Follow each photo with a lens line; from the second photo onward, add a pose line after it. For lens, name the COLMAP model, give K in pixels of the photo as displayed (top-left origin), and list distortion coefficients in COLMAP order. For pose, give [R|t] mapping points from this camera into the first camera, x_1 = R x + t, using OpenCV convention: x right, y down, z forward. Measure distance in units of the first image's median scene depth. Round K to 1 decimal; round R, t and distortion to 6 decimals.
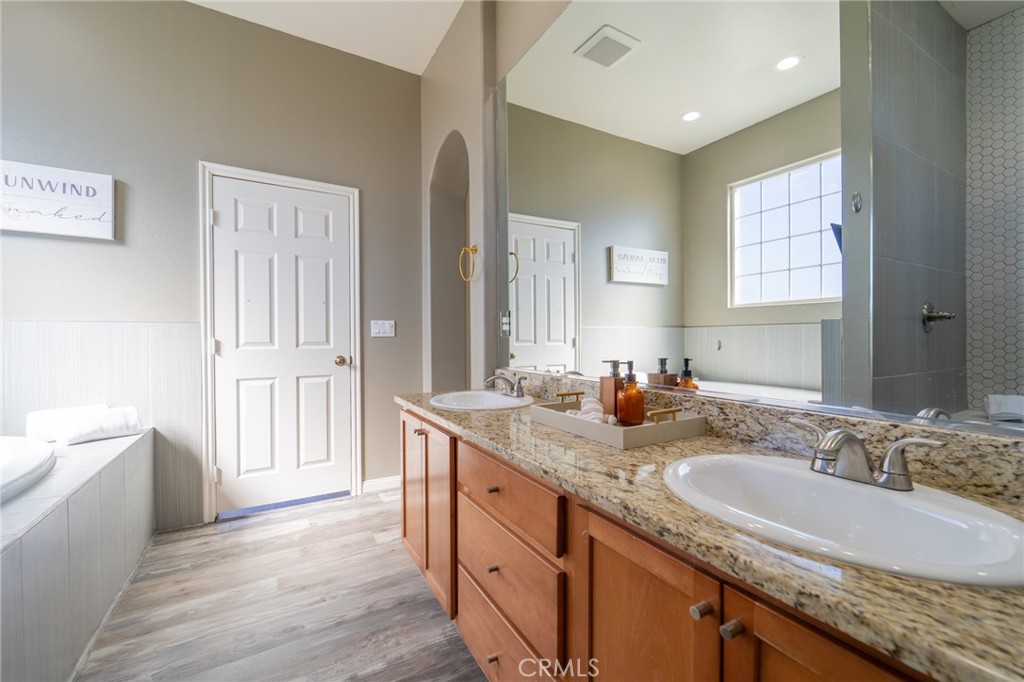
lens RADIAL K [[424.3, 0, 517.7], [0, 424.3, 337.5], [0, 0, 1]] dist [0.009311, 0.000377]
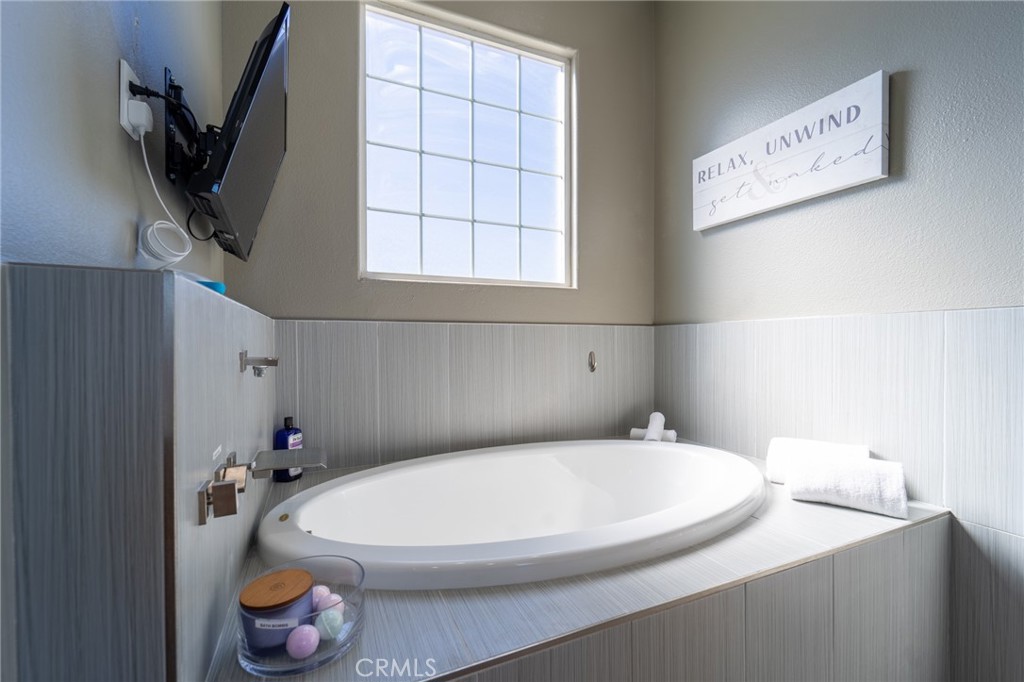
lens RADIAL K [[424.3, 0, 516.1], [0, 424.3, 341.4], [0, 0, 1]] dist [0.009311, 0.000377]
pose [[-0.096530, 0.009146, -0.995288, -0.300274], [0.002884, 0.999956, 0.008909, -0.003207], [0.995326, -0.002010, -0.096552, 0.556657]]
